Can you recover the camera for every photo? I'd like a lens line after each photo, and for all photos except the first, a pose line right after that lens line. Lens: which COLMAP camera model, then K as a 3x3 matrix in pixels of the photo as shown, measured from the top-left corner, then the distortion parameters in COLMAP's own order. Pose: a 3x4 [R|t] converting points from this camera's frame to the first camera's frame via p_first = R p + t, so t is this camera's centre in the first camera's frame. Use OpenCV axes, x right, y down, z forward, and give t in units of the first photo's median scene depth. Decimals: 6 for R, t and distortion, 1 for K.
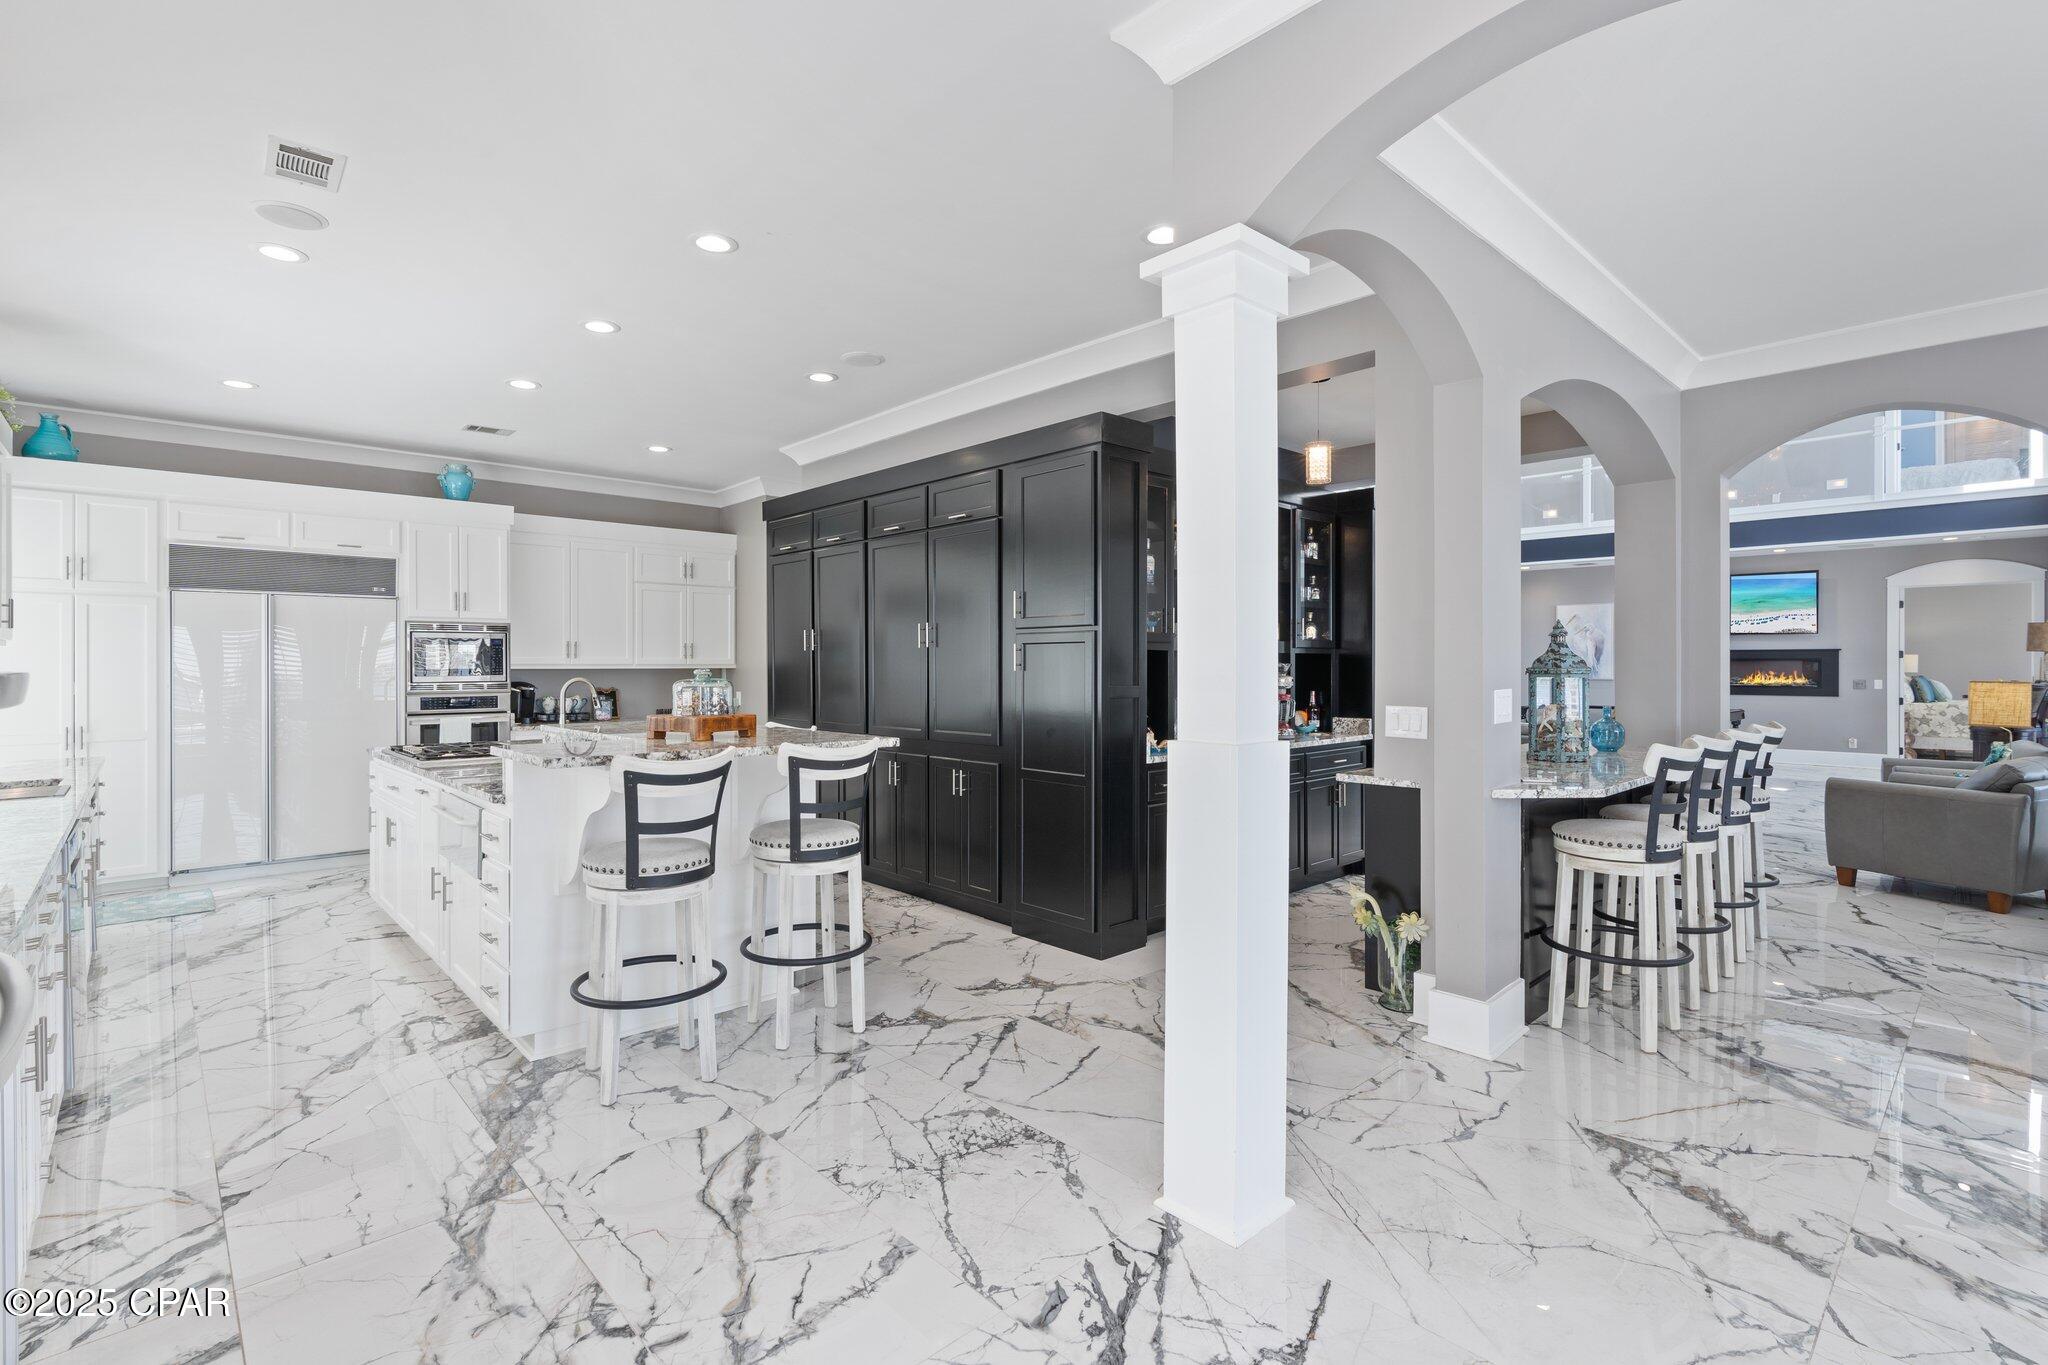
lens RADIAL K [[938.8, 0, 1019.8], [0, 938.8, 663.0], [0, 0, 1]] dist [0.000757, 0.000244]
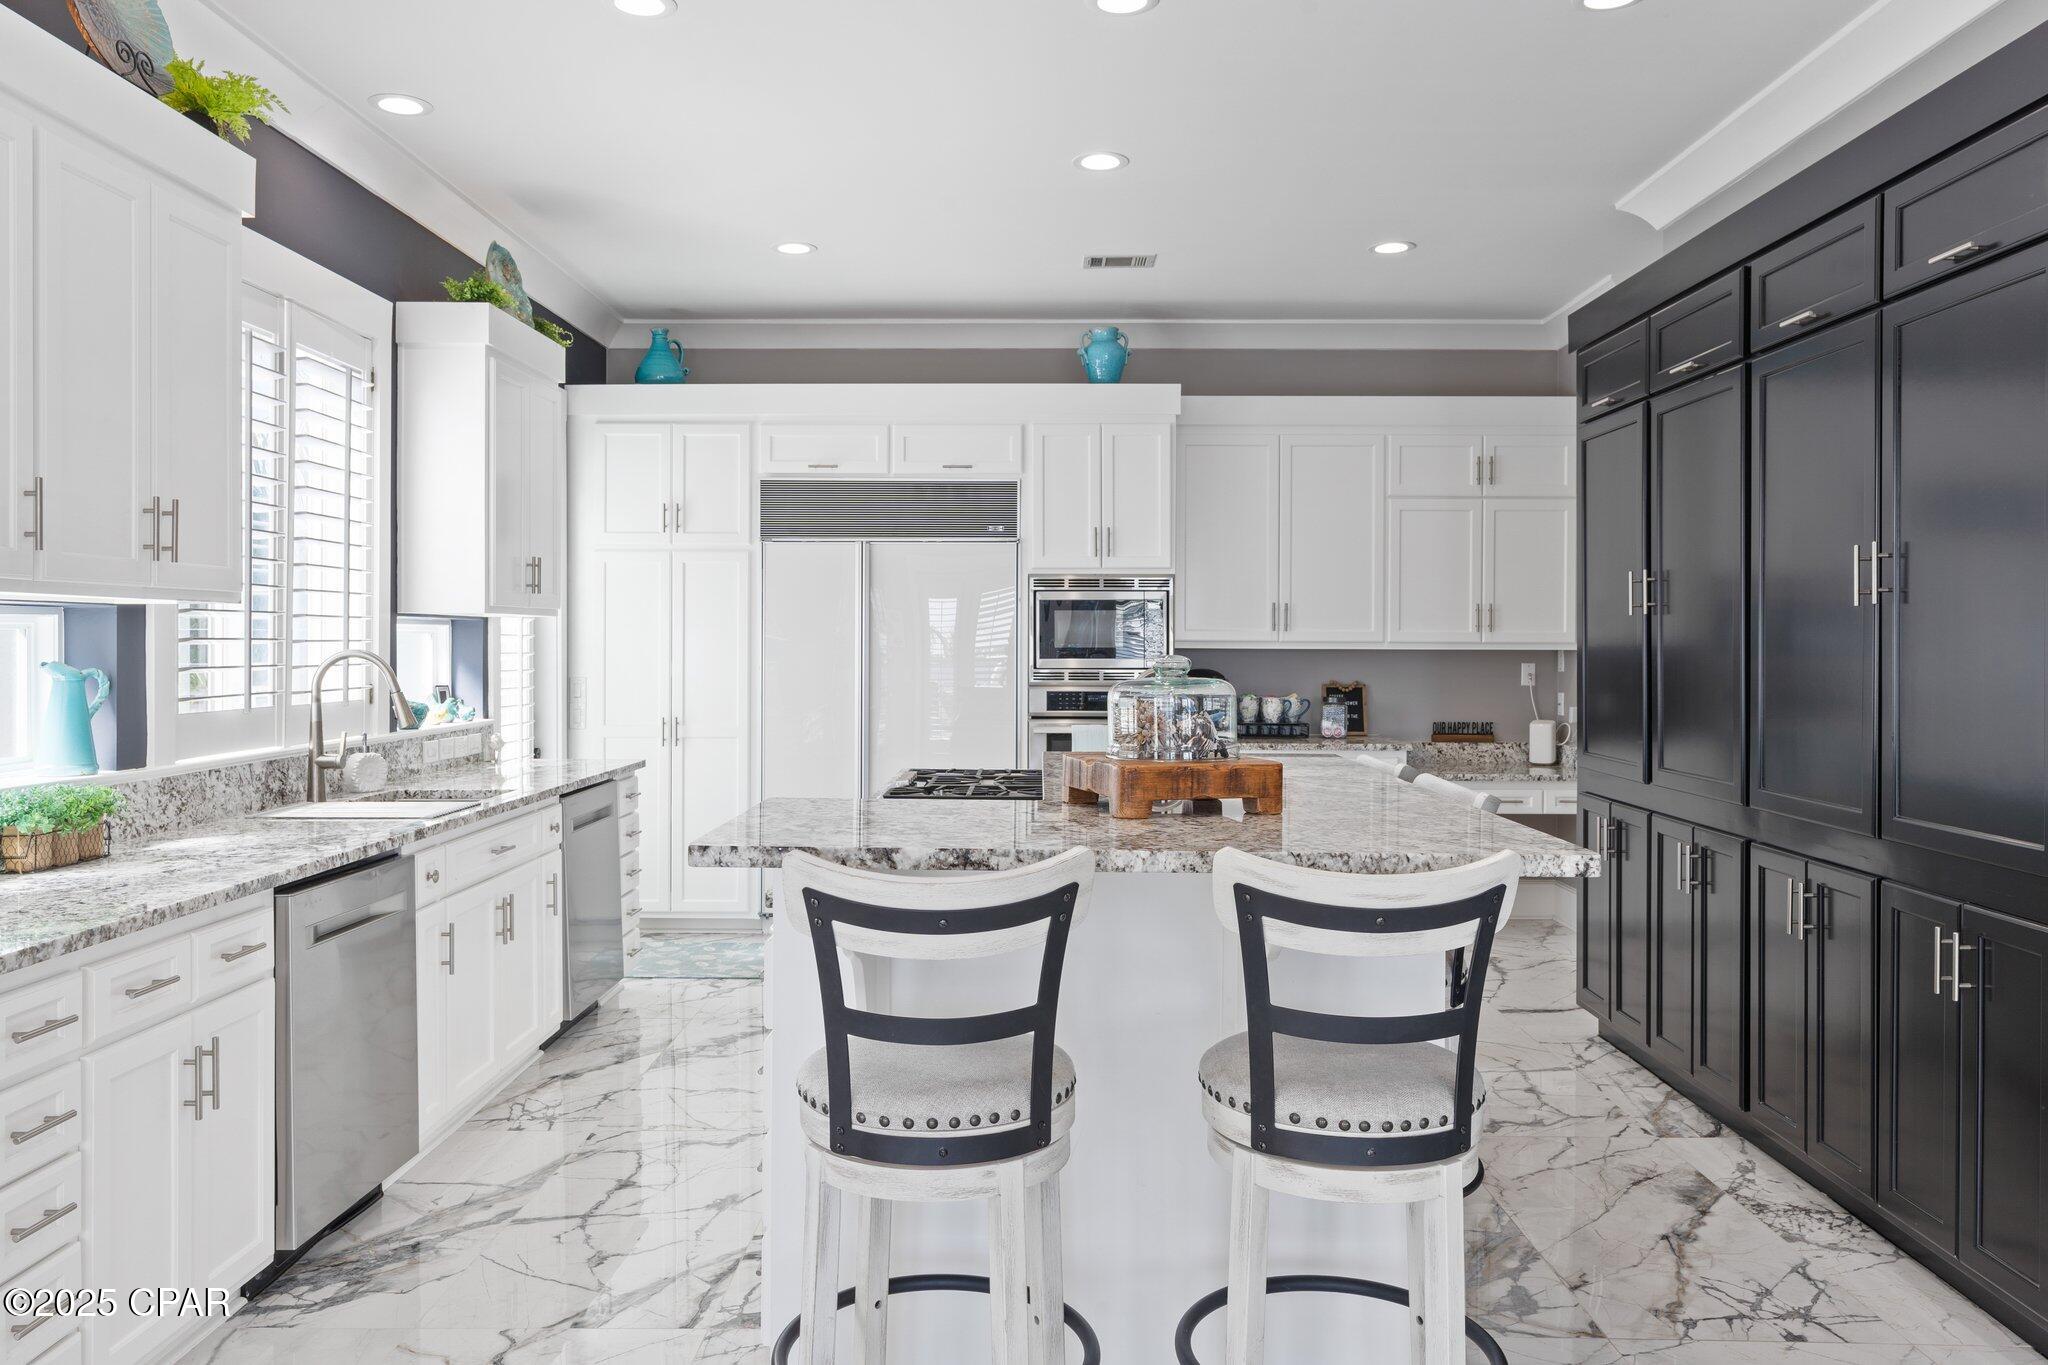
lens RADIAL K [[1470.0, 0, 1022.9], [0, 1470.0, 641.4], [0, 0, 1]] dist [0.001961, 0.003227]
pose [[0.722577, 0.005227, -0.691271, 0.063701], [-0.003680, 0.999986, 0.003715, -0.001813], [0.691281, -0.000140, 0.722586, 0.279725]]
